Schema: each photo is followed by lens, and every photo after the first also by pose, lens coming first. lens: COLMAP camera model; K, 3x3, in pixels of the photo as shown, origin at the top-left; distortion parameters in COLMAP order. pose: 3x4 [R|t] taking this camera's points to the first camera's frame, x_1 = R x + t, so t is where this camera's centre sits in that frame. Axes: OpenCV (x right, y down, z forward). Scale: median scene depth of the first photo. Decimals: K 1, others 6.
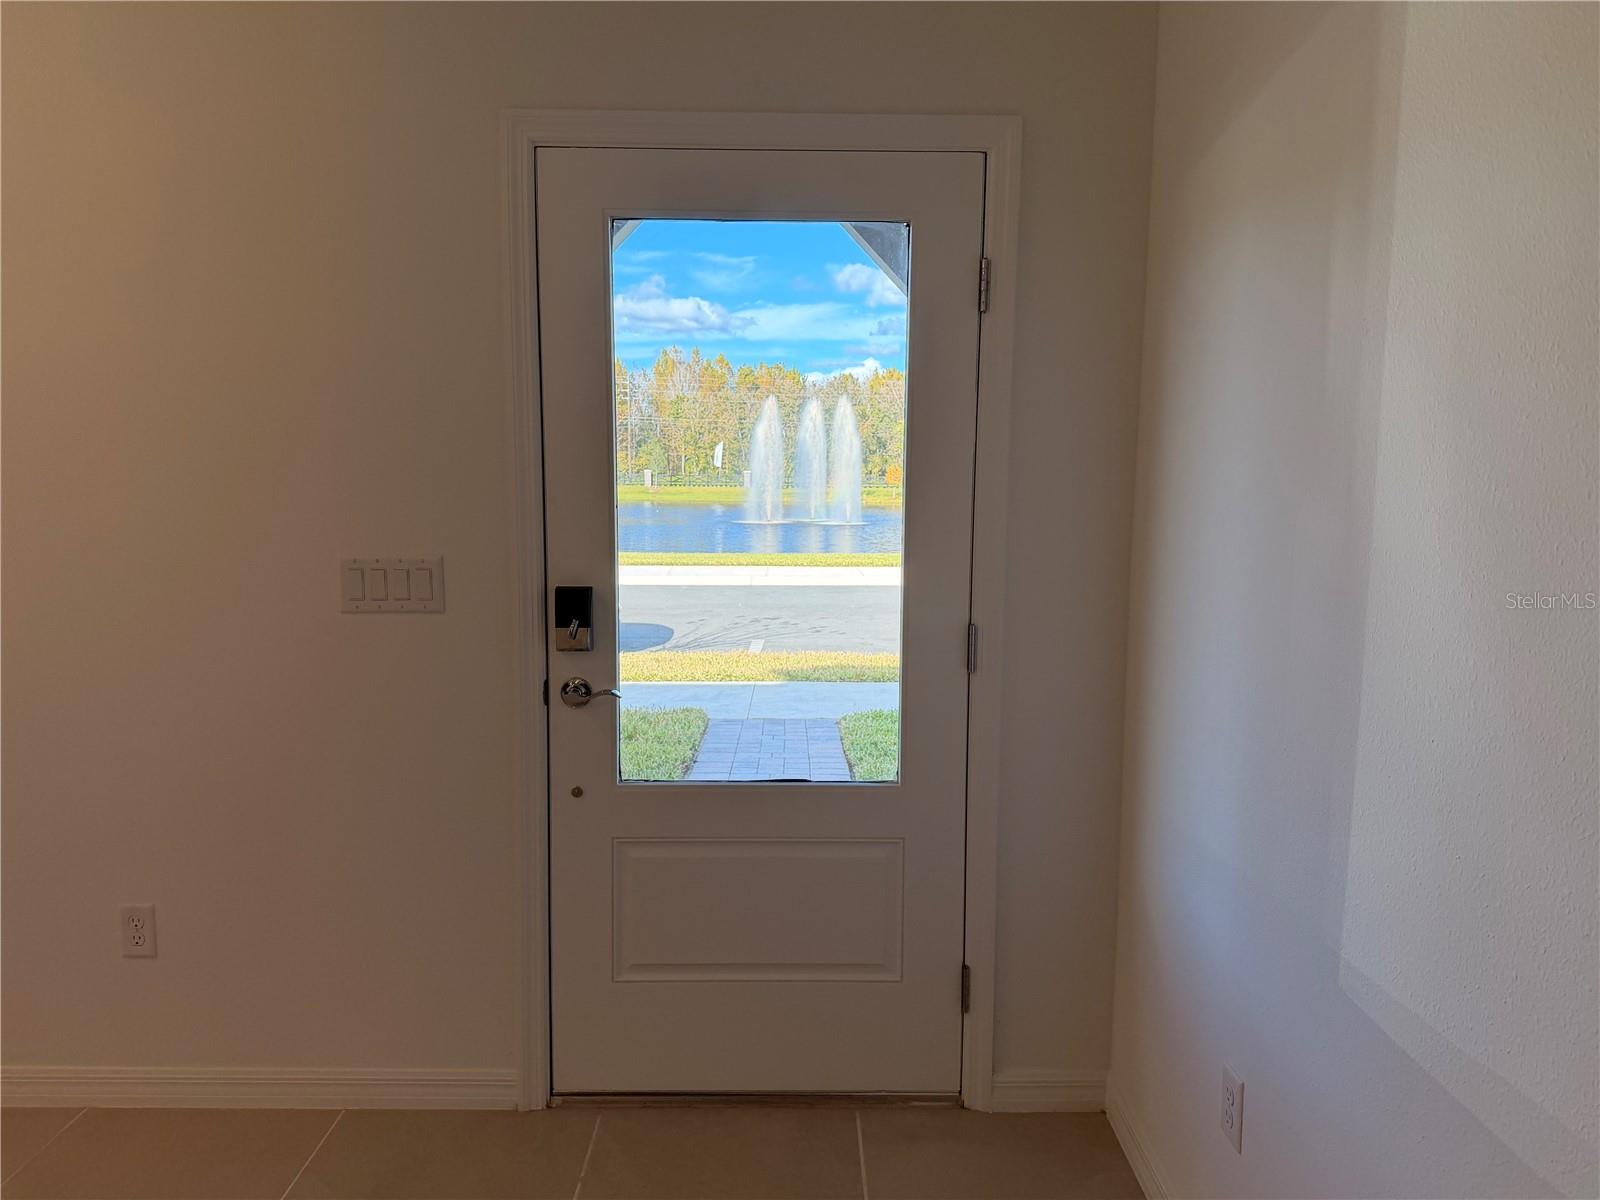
lens RADIAL K [[1105.9, 0, 795.7], [0, 1105.9, 599.1], [0, 0, 1]] dist [0.113518, -0.200975]
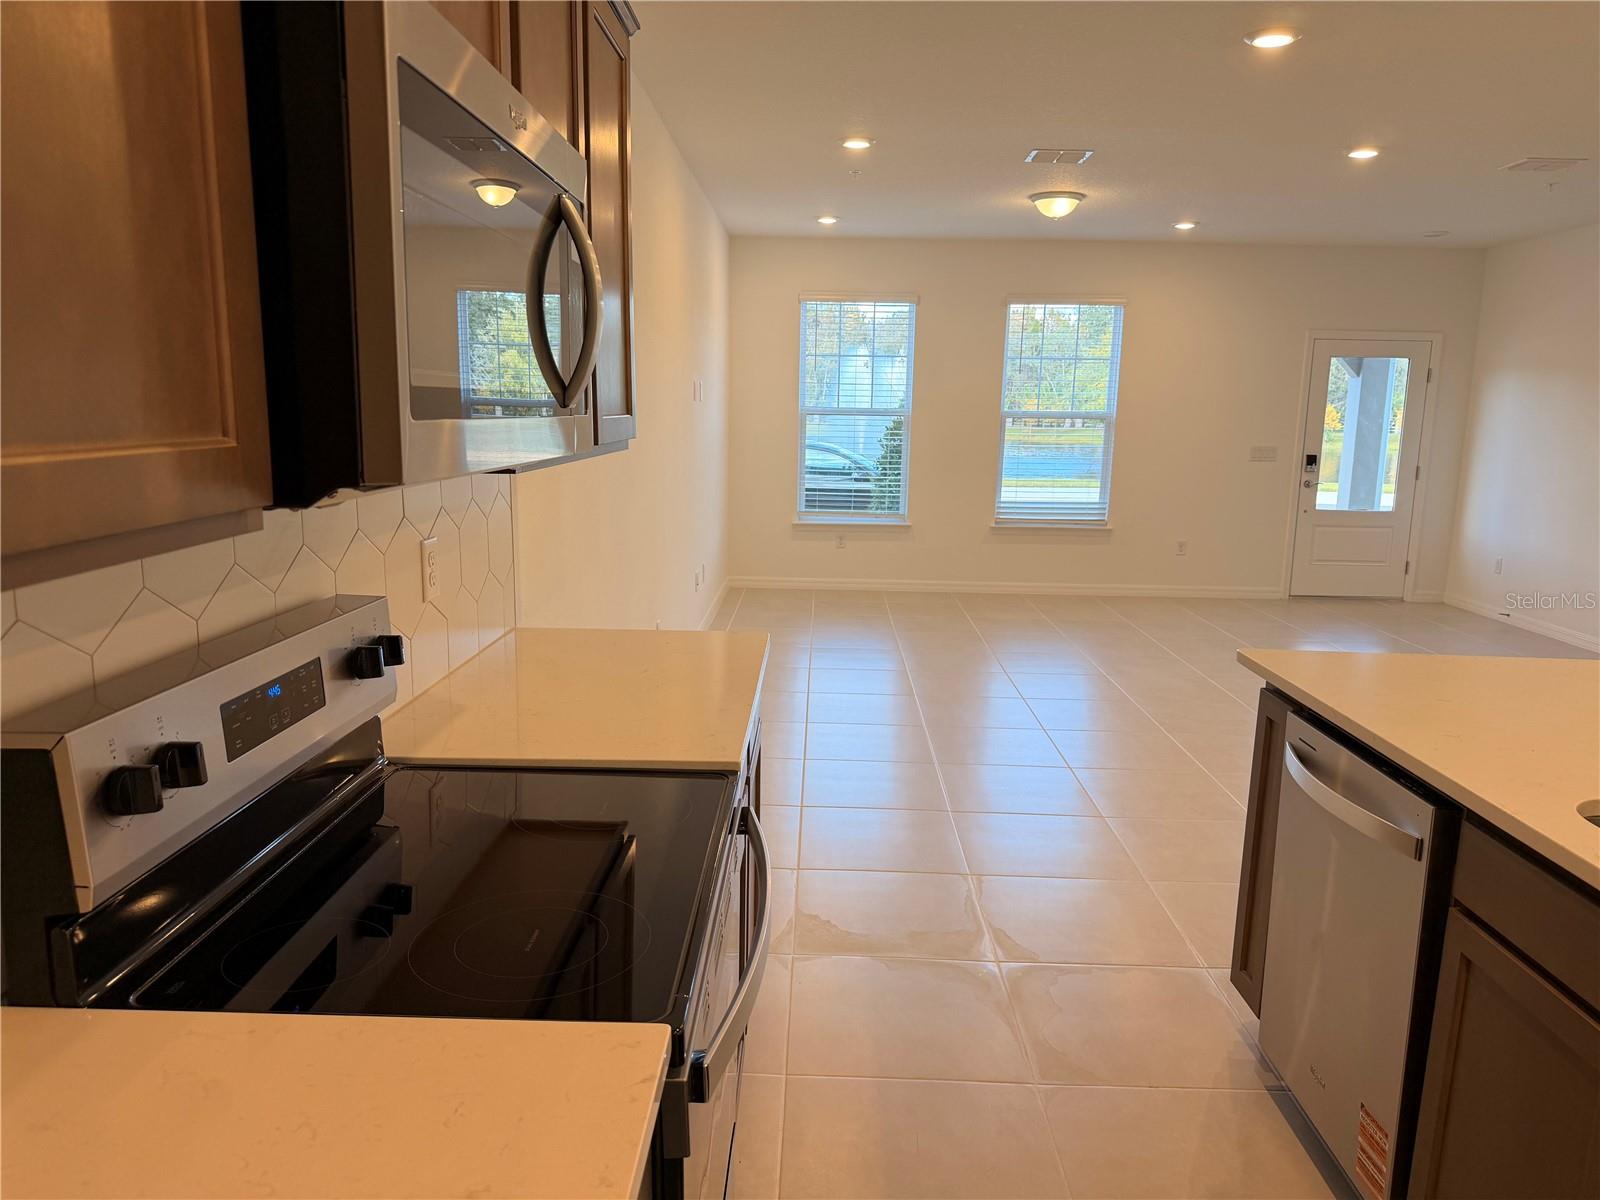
lens RADIAL K [[1101.3, 0, 767.5], [0, 1101.3, 622.5], [0, 0, 1]] dist [0.058097, -0.124673]
pose [[0.998471, 0.019314, -0.051792, -0.400042], [-0.015227, 0.996824, 0.078161, 0.063113], [0.053137, -0.077253, 0.995595, -0.624880]]
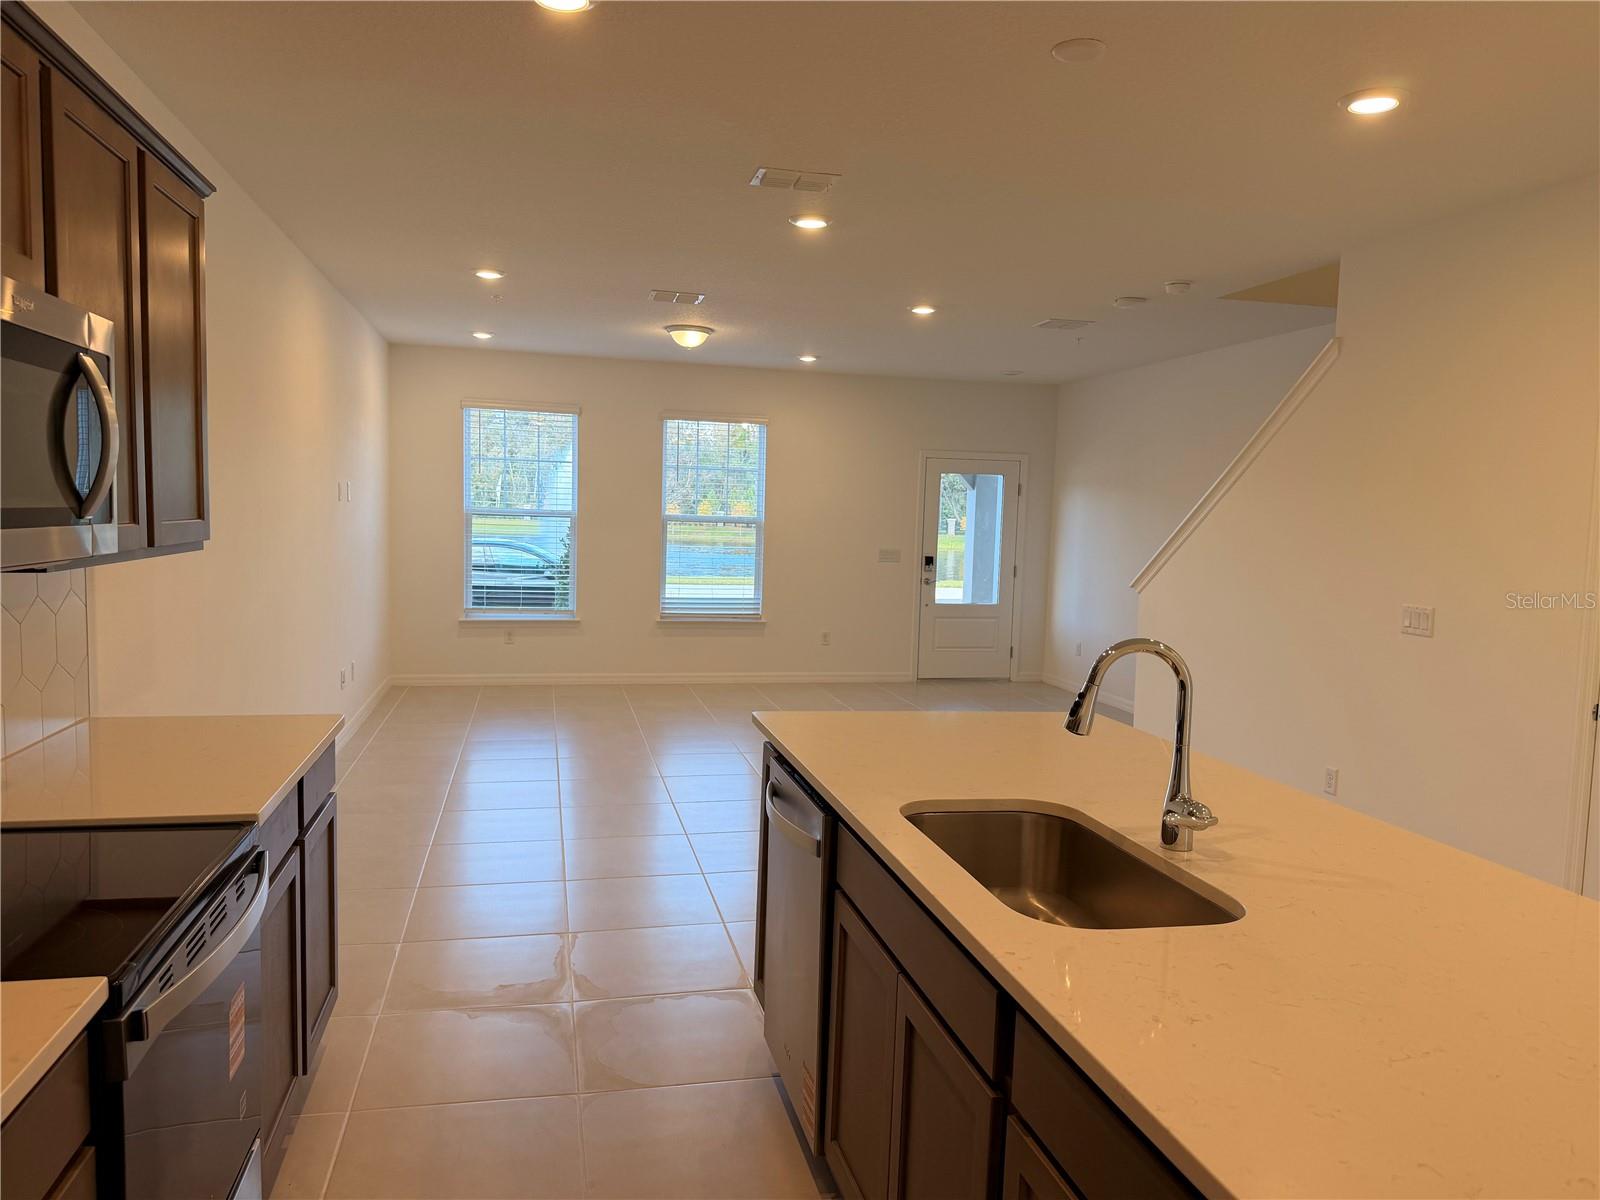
lens RADIAL K [[1114.5, 0, 794.1], [0, 1114.5, 602.1], [0, 0, 1]] dist [0.006520, -0.012903]
pose [[0.975838, 0.006364, 0.218403, -0.362516], [0.000342, 0.999530, -0.030655, 0.065697], [-0.218496, 0.029989, 0.975377, -0.677683]]
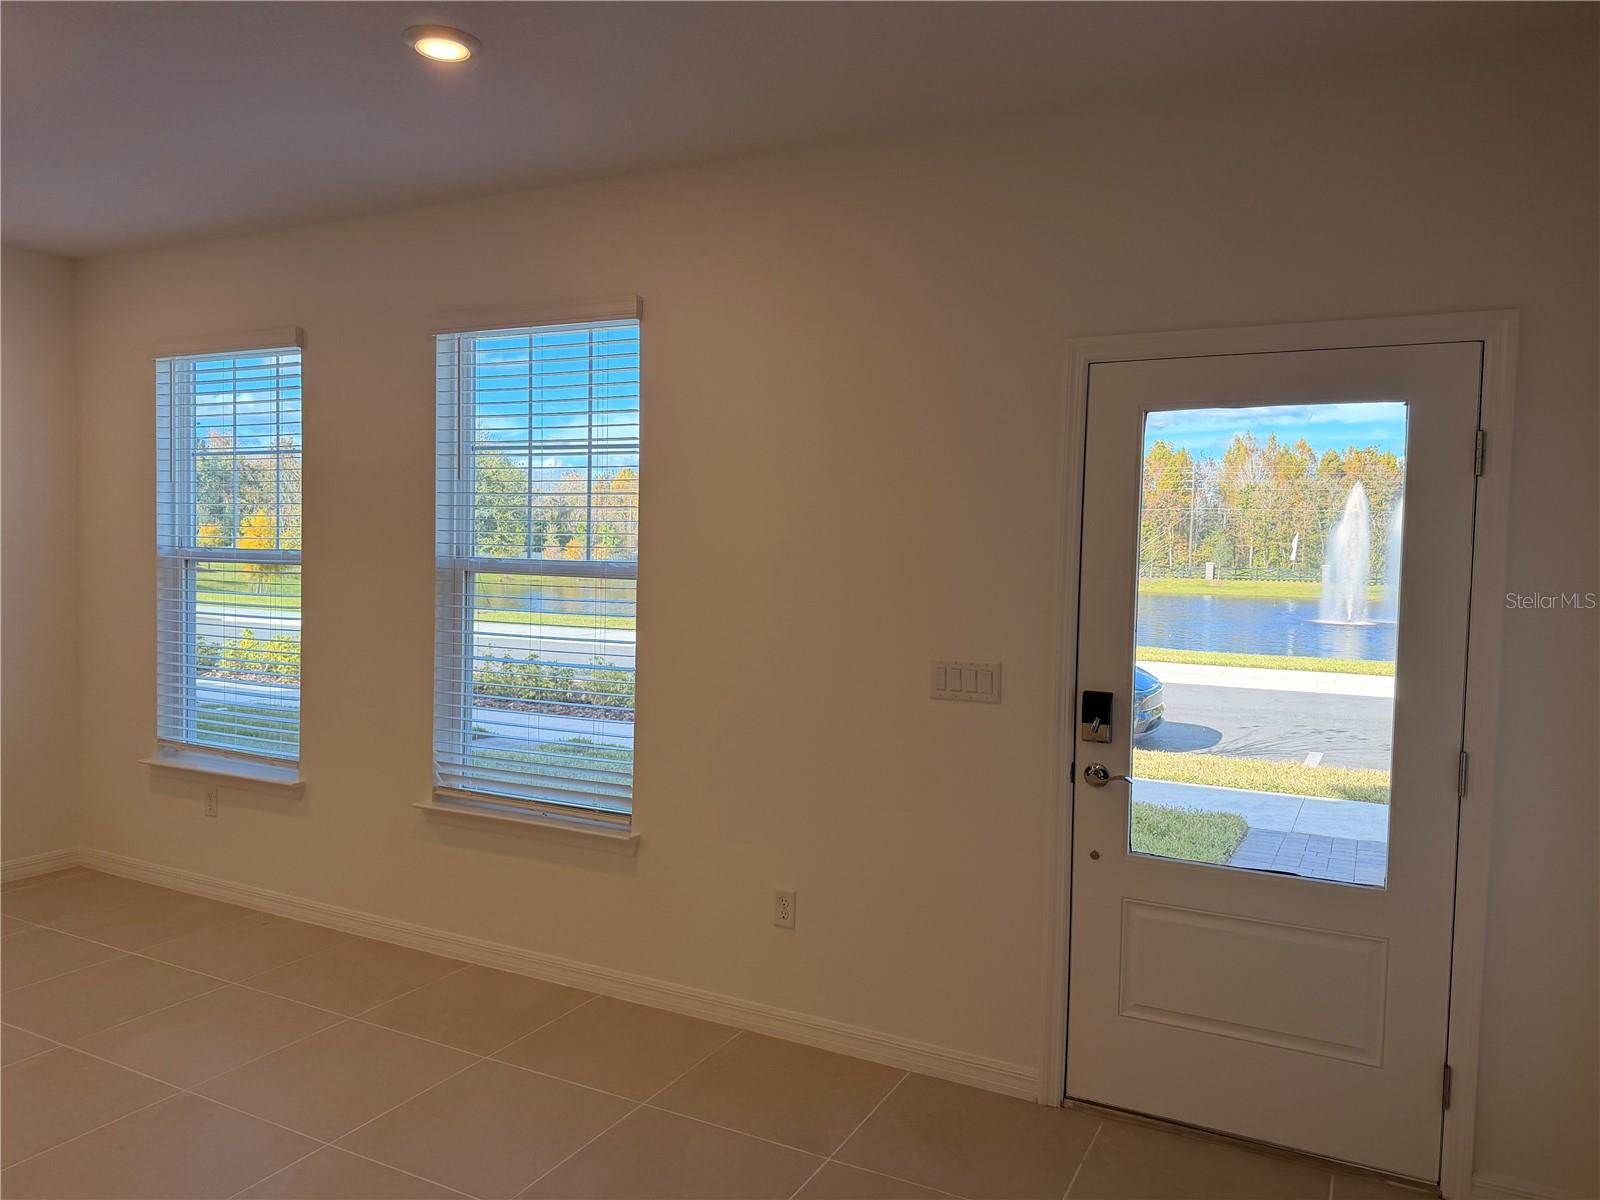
lens RADIAL K [[1114.5, 0, 794.1], [0, 1114.5, 602.1], [0, 0, 1]] dist [0.006520, -0.012903]
pose [[0.882562, 0.033011, -0.469036, 0.019287], [-0.069381, 0.995756, -0.060469, -0.002828], [0.465050, 0.085910, 0.881106, -0.066511]]
